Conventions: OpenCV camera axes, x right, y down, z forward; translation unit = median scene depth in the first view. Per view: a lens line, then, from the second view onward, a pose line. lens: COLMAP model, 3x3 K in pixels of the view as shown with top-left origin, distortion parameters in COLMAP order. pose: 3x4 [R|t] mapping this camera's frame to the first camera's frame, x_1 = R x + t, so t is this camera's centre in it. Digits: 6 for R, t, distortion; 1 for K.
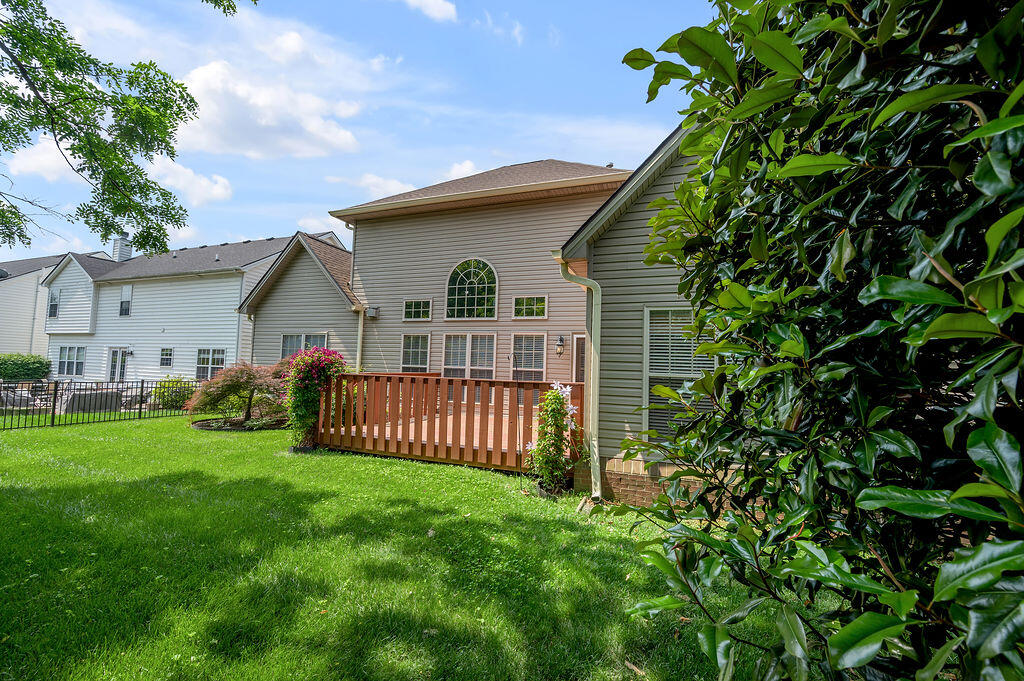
lens RADIAL K [[415.1, 0, 512.0], [0, 415.1, 340.5], [0, 0, 1]] dist [-0.000557, -0.000024]
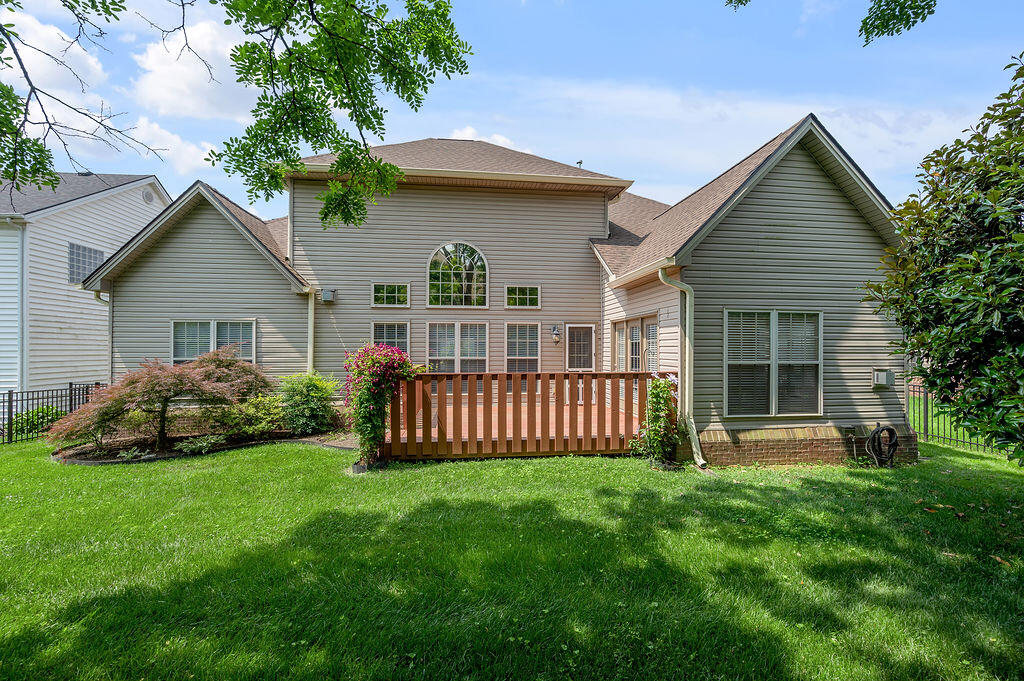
lens RADIAL K [[414.4, 0, 512.1], [0, 414.4, 350.5], [0, 0, 1]] dist [-0.028185, -0.000017]
pose [[0.886583, -0.031060, 0.461525, -0.458132], [-0.003962, 0.997197, 0.074721, -0.025037], [-0.462552, -0.068075, 0.883975, 0.105256]]
